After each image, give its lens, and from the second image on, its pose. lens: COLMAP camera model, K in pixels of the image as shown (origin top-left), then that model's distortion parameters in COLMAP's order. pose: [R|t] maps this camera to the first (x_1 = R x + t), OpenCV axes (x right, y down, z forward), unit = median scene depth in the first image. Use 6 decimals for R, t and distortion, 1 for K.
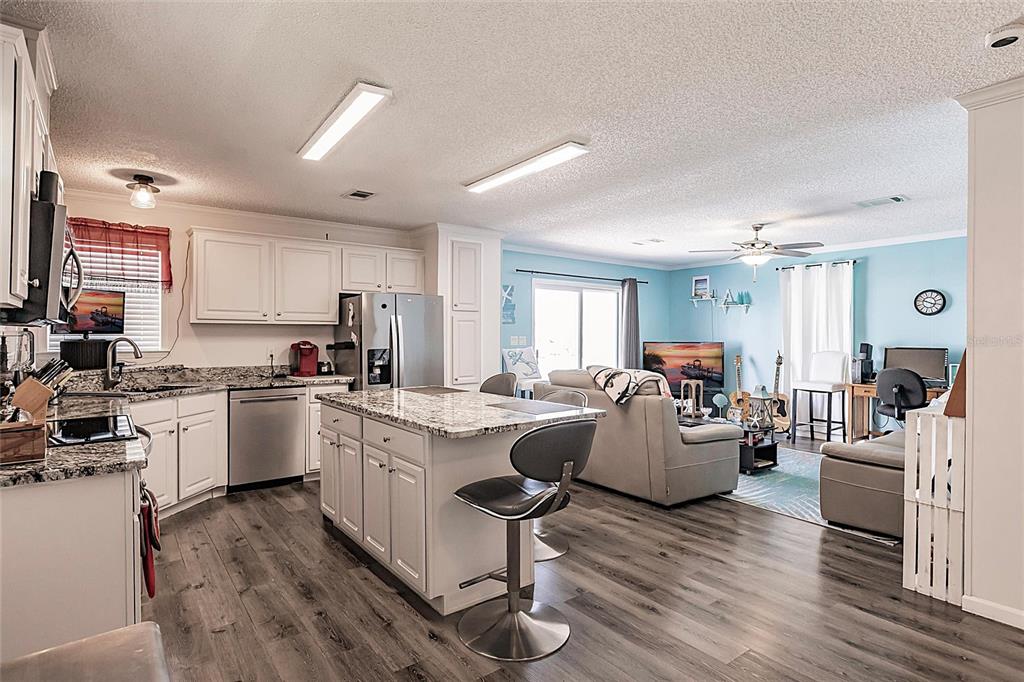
lens RADIAL K [[537.8, 0, 516.0], [0, 537.8, 337.5], [0, 0, 1]] dist [0.006402, 0.000744]
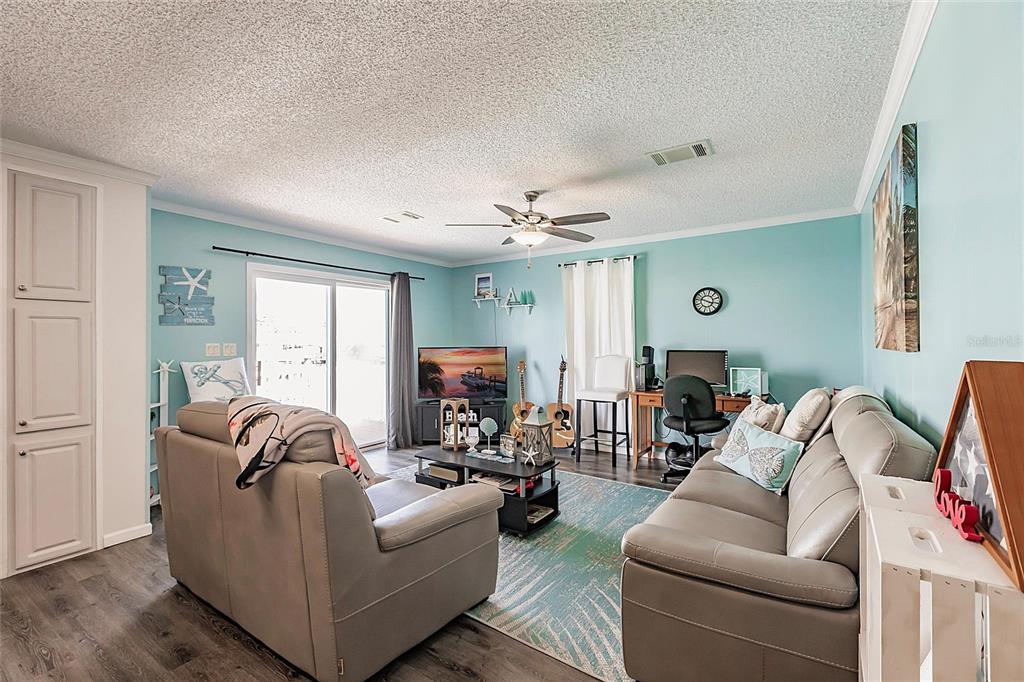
lens RADIAL K [[451.6, 0, 503.7], [0, 451.6, 337.3], [0, 0, 1]] dist [-0.001534, -0.000118]
pose [[0.951288, -0.009027, 0.308173, 0.200952], [0.012450, 0.999881, -0.009143, -0.000027], [-0.308054, 0.012535, 0.951286, 0.385936]]
